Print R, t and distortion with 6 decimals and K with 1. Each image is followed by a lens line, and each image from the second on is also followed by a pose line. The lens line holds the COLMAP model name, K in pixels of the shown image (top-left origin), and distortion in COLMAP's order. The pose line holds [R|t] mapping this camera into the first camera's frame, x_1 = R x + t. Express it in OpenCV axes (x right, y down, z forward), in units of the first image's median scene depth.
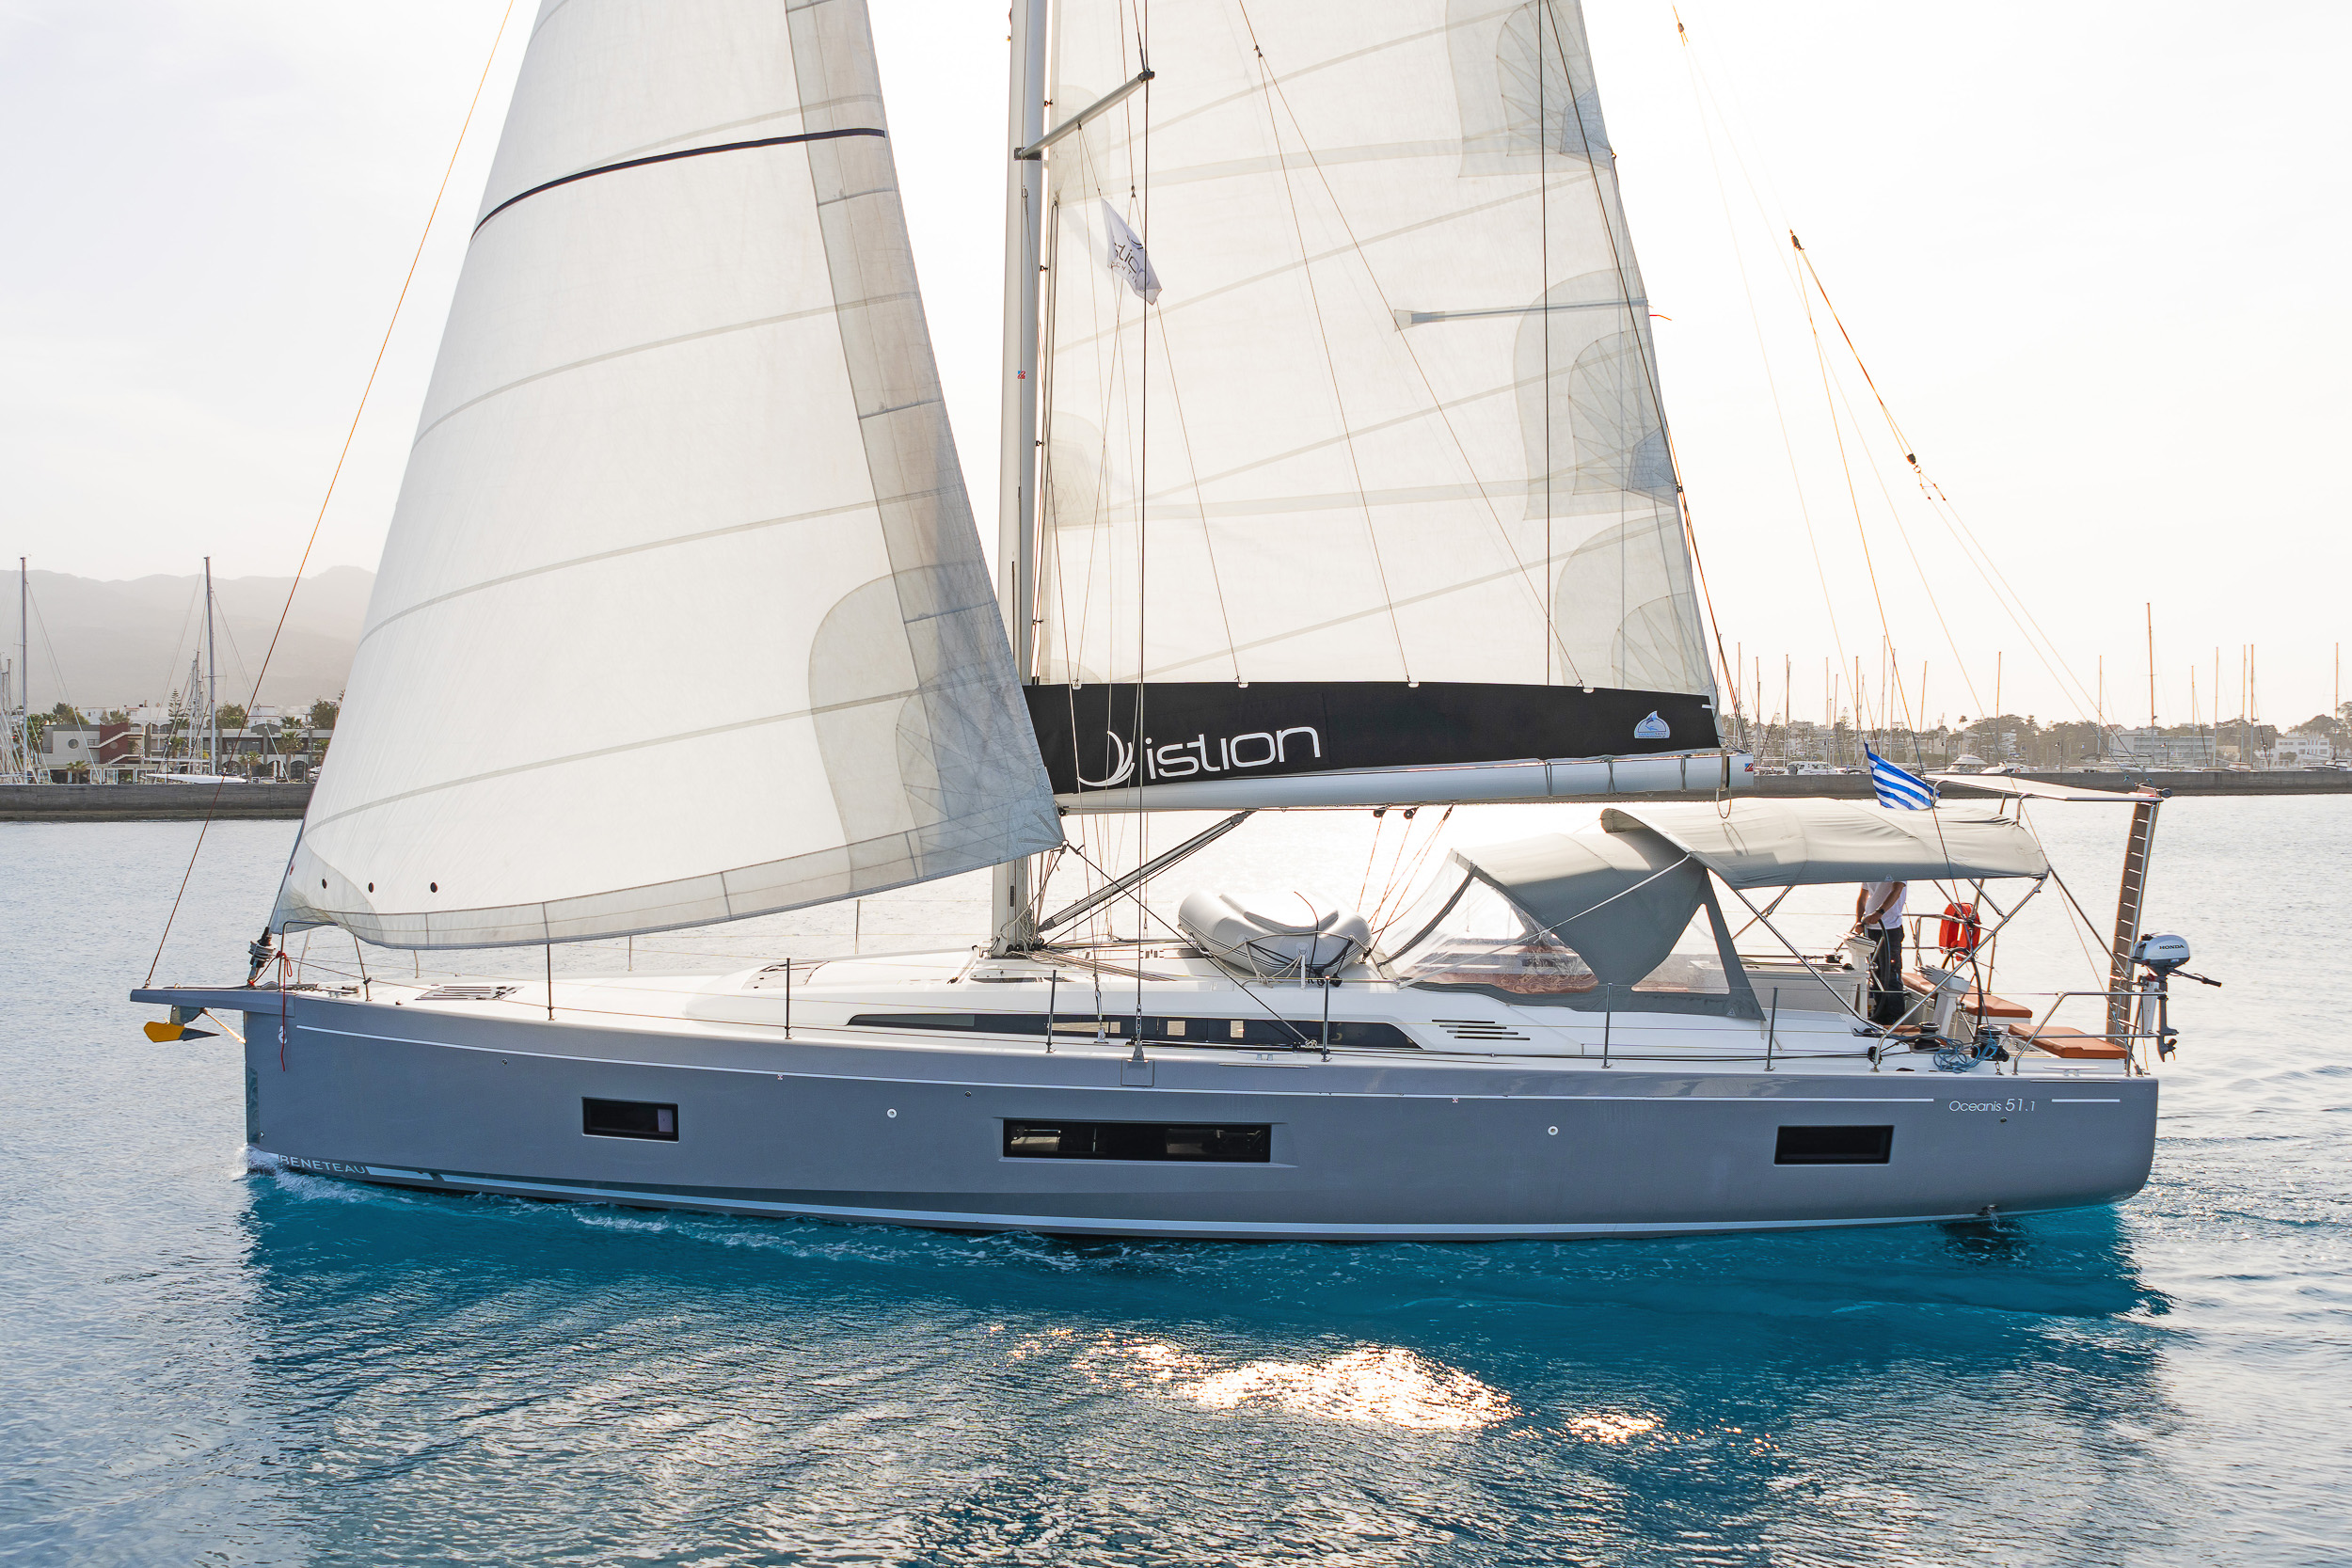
lens RADIAL K [[2095.9, 0, 1176.0], [0, 2095.9, 833.1], [0, 0, 1]] dist [0.004445, -0.000679]
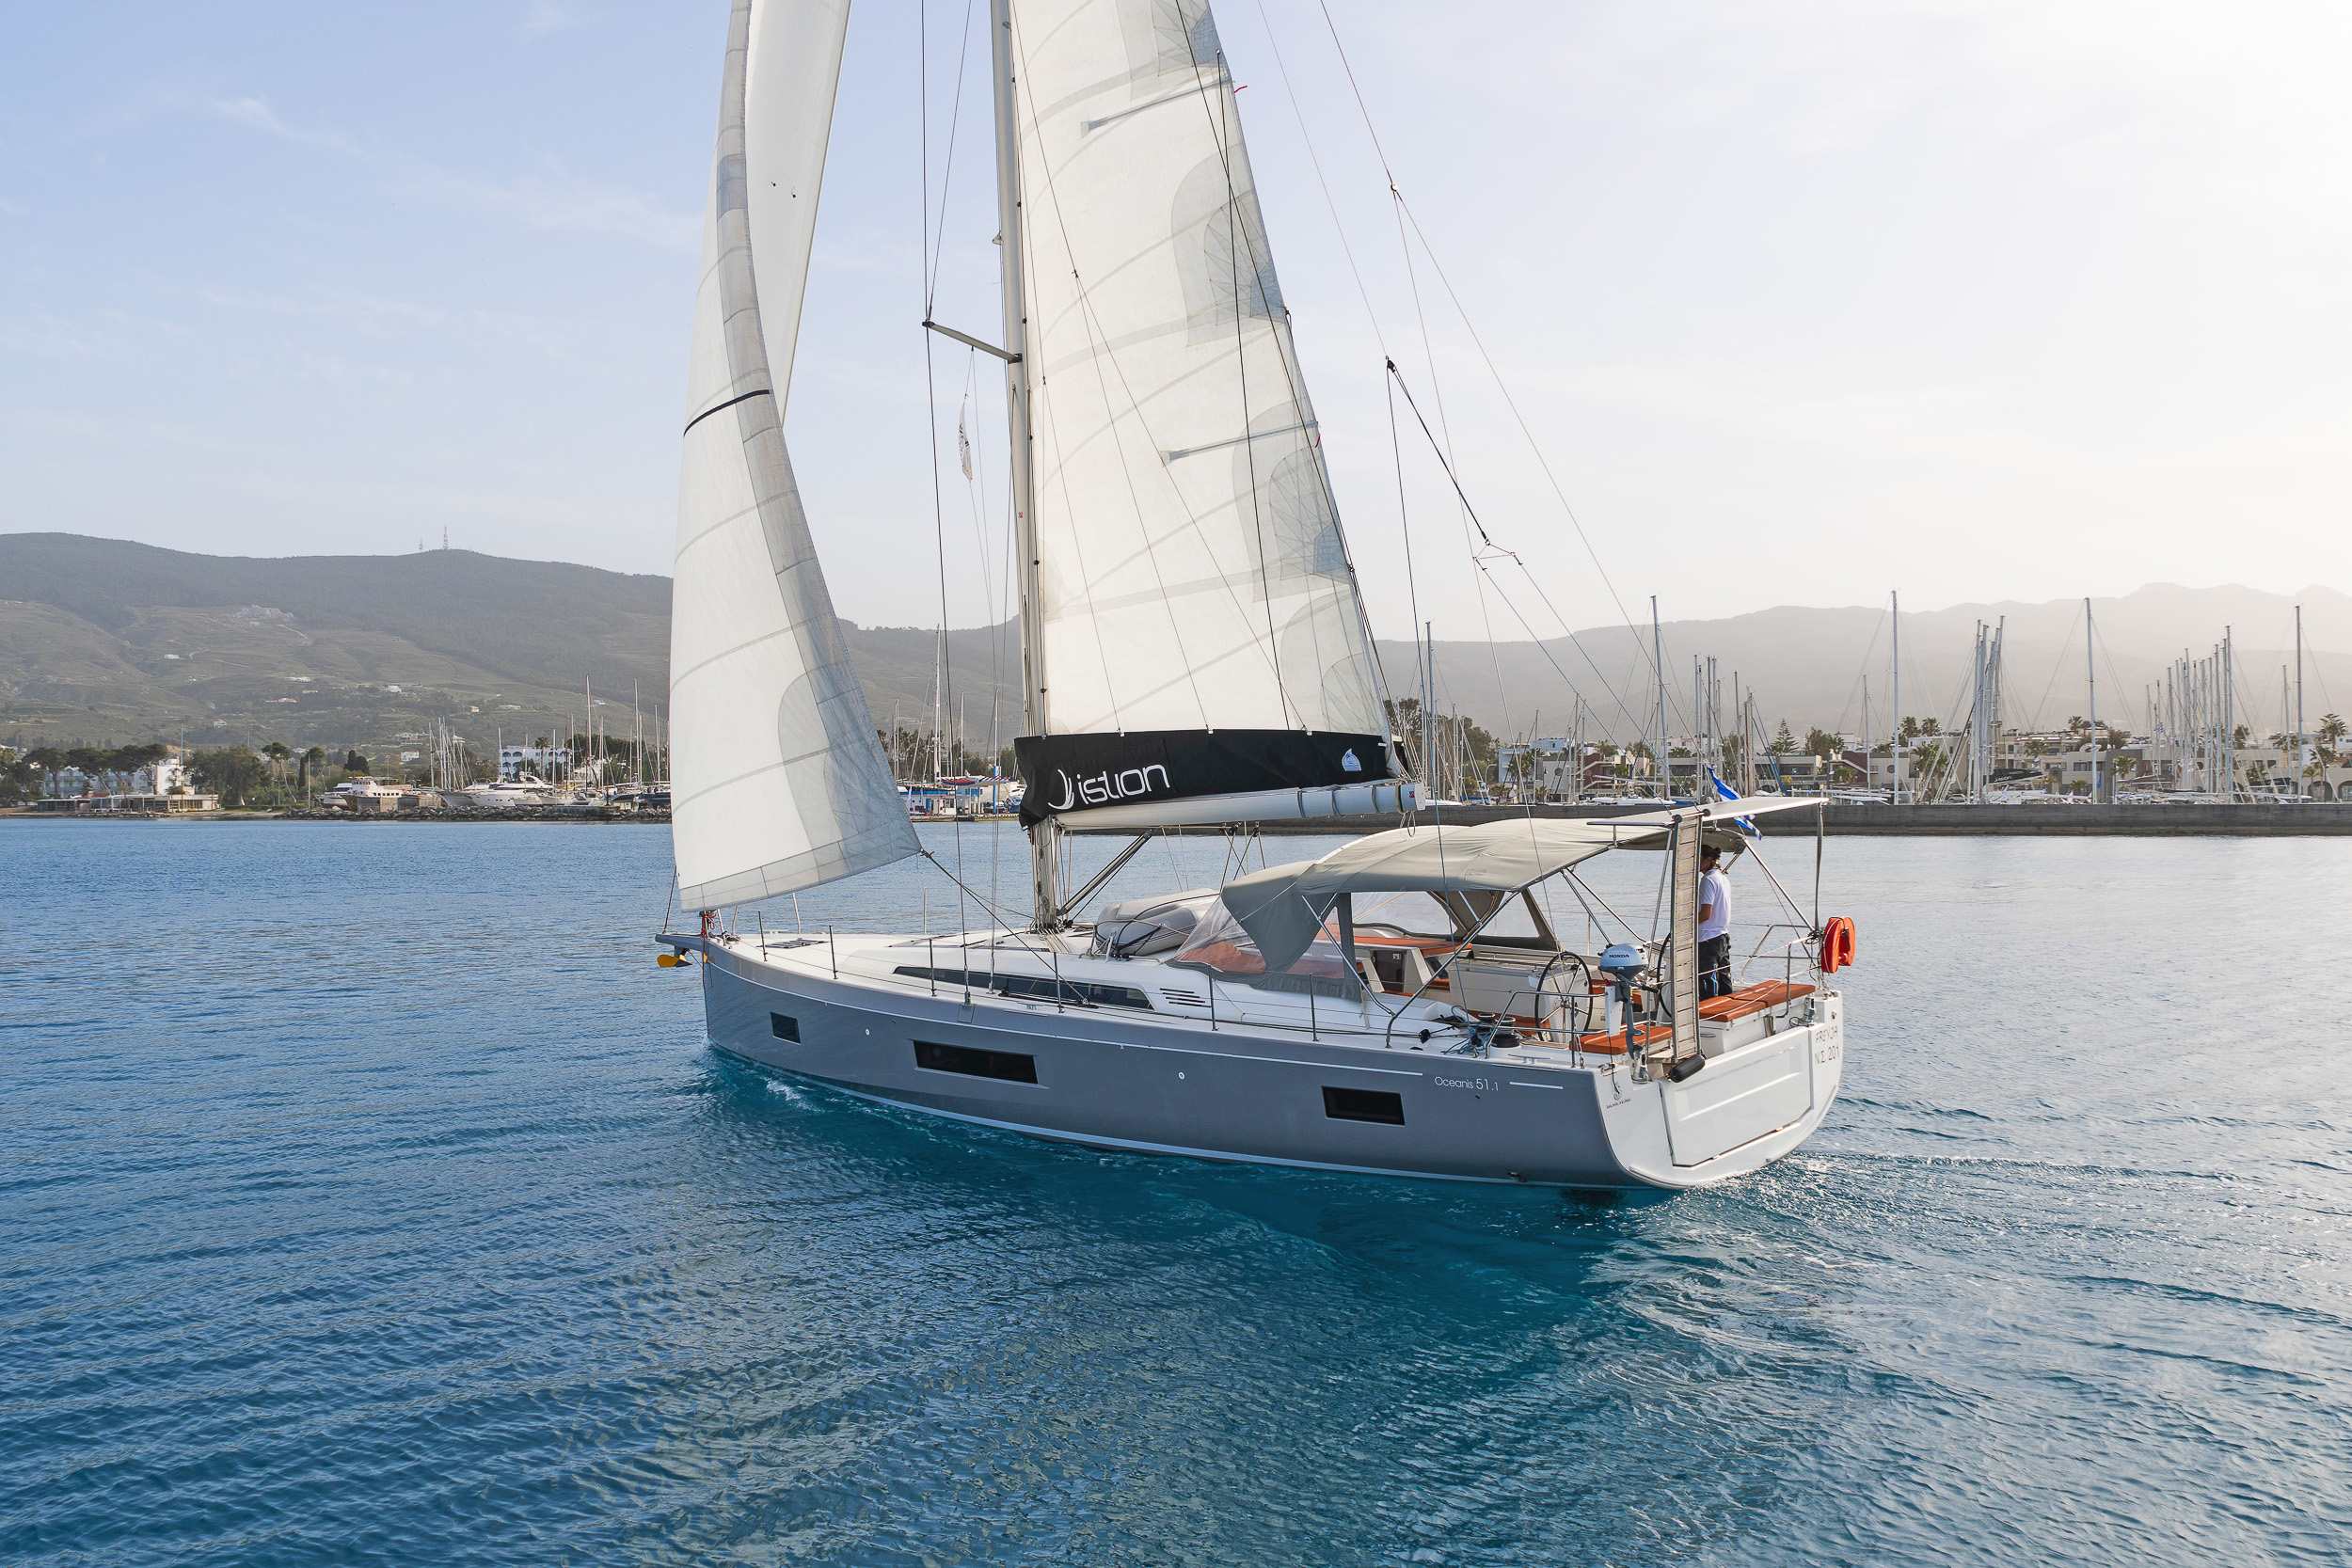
lens RADIAL K [[2029.5, 0, 1176.0], [0, 2029.5, 784.0], [0, 0, 1]] dist [0.085236, 0.000541]
pose [[0.793245, -0.007583, -0.608855, 0.893436], [-0.009019, 0.999666, -0.024200, -0.008176], [0.608835, 0.024688, 0.792912, -0.008765]]
